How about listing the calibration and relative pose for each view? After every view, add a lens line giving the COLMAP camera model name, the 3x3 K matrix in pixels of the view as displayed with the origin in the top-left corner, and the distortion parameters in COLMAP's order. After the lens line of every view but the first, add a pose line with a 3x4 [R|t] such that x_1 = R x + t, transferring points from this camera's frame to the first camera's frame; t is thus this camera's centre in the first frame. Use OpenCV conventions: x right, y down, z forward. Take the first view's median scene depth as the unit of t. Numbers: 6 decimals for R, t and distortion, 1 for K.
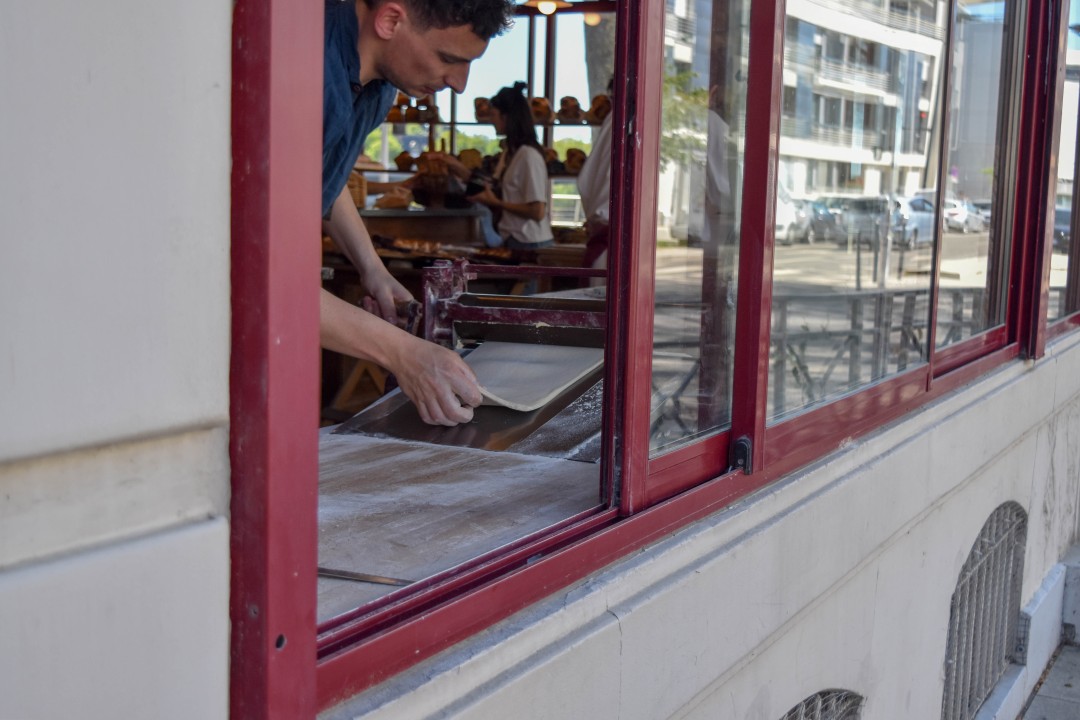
lens RADIAL K [[1442.4, 0, 544.2], [0, 1442.4, 366.8], [0, 0, 1]] dist [-0.087785, 0.000000]
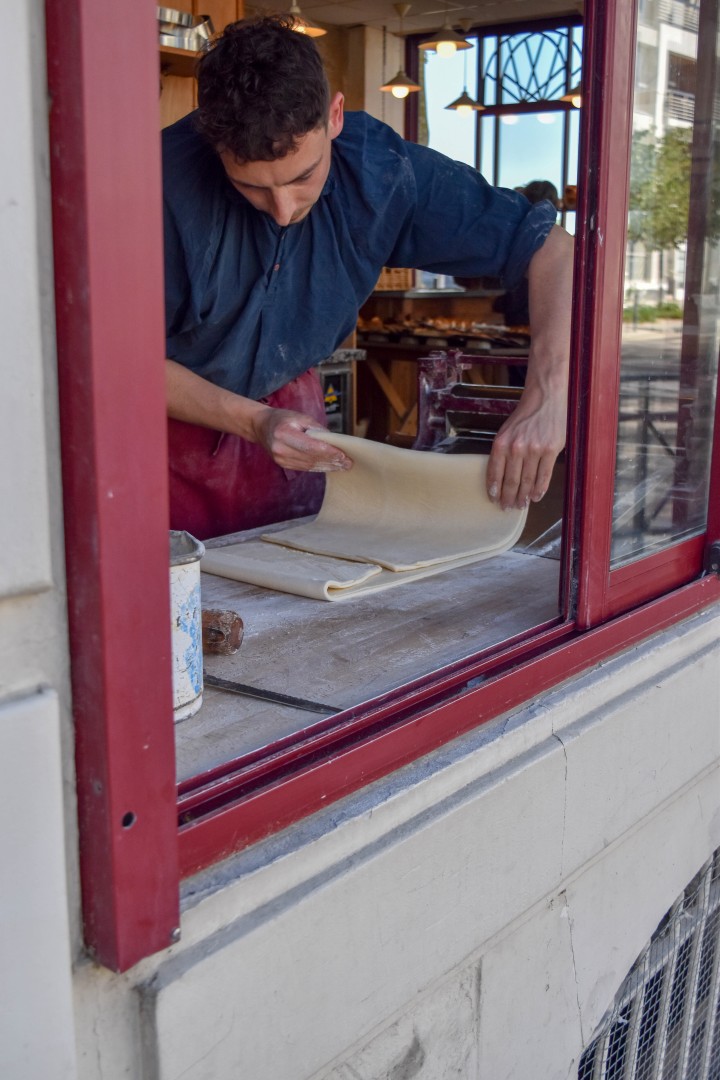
lens RADIAL K [[1192.1, 0, 351.9], [0, 1192.1, 530.4], [0, 0, 1]] dist [-0.076613, 0.000000]
pose [[0.979135, 0.021287, -0.202094, 0.069950], [-0.001581, 0.995267, 0.097170, -0.043886], [0.203206, -0.094823, 0.974534, 0.209886]]
